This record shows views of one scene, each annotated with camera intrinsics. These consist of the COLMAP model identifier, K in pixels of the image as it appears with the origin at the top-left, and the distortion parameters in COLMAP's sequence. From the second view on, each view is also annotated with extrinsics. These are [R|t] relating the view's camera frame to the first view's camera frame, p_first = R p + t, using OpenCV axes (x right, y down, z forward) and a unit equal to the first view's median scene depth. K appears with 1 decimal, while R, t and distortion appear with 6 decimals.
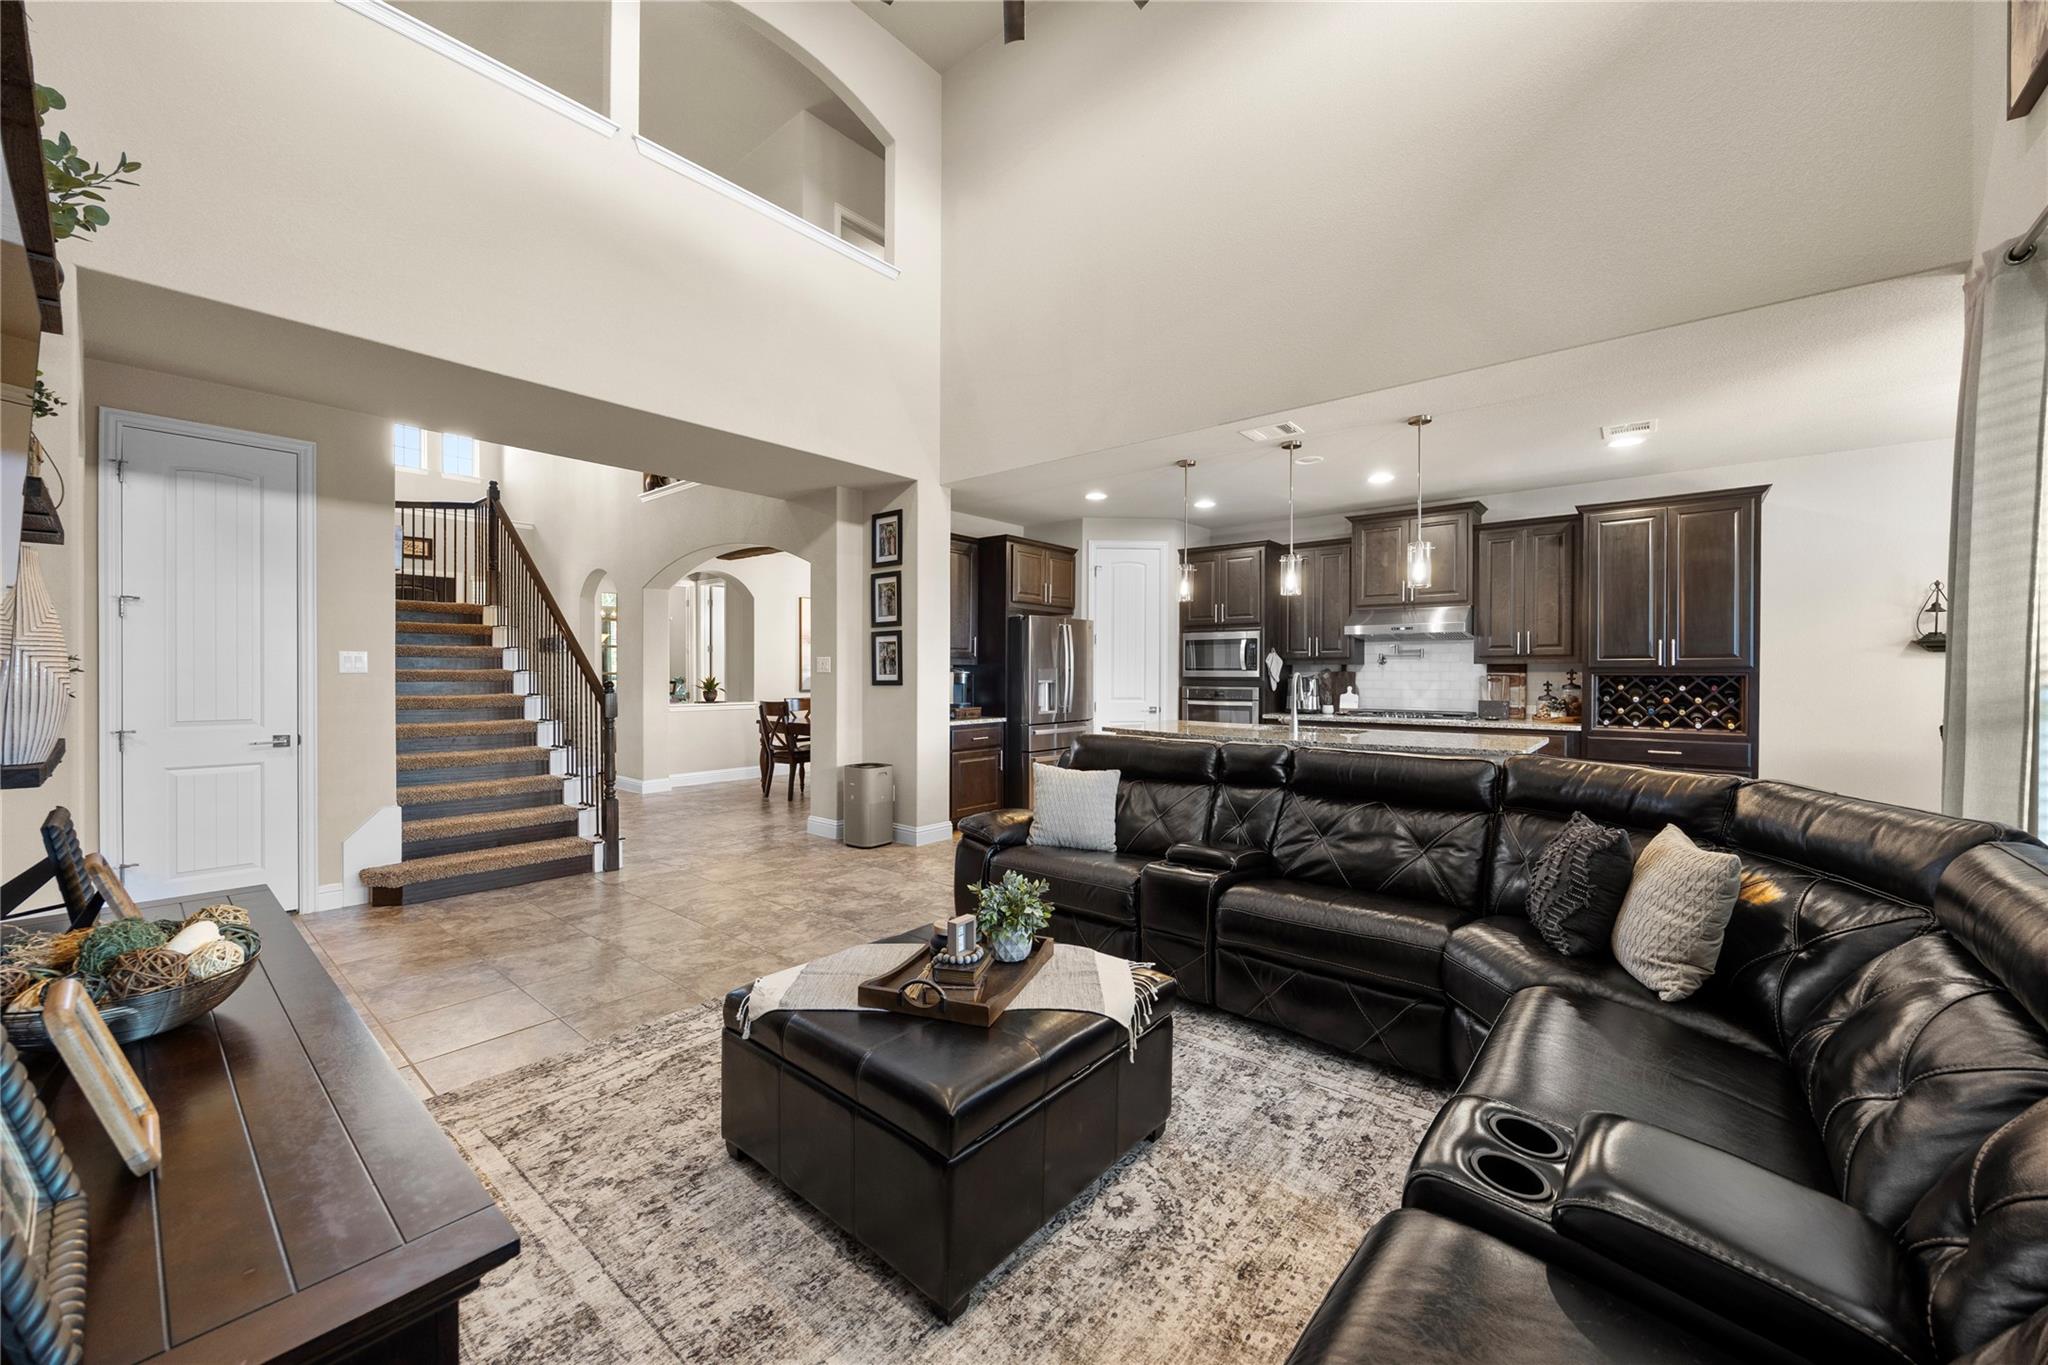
lens RADIAL K [[779.6, 0, 1014.7], [0, 779.6, 678.4], [0, 0, 1]] dist [0.009123, -0.000661]
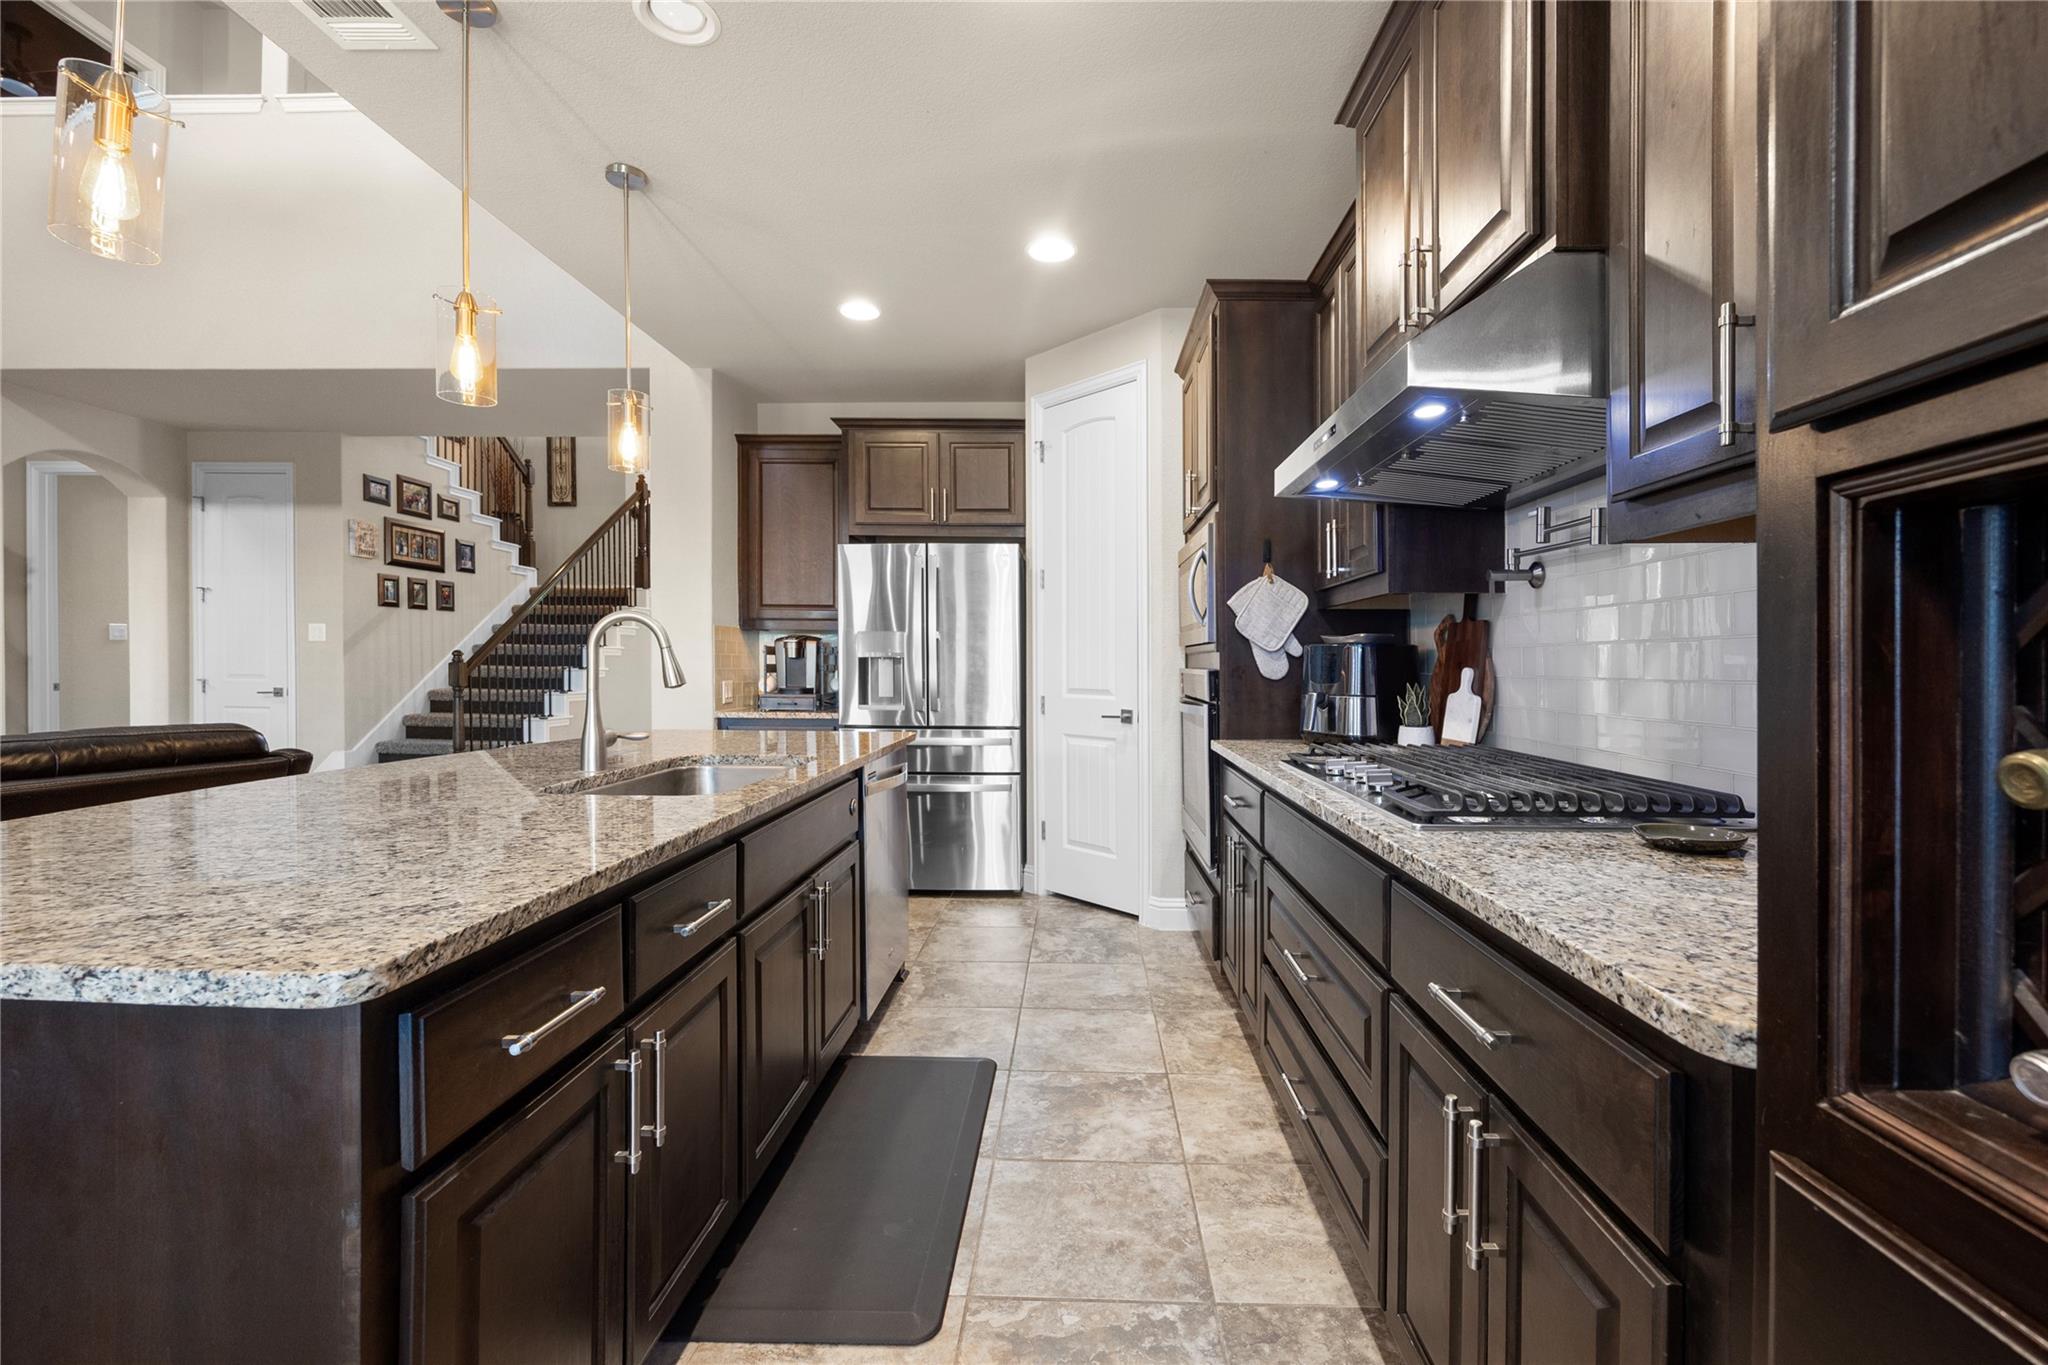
lens RADIAL K [[865.2, 0, 1037.0], [0, 865.2, 673.8], [0, 0, 1]] dist [-0.000456, -0.000386]
pose [[0.608657, 0.010862, -0.793359, 0.776356], [-0.018444, 0.999830, -0.000461, 0.020458], [0.793219, 0.014913, 0.608753, 0.869508]]
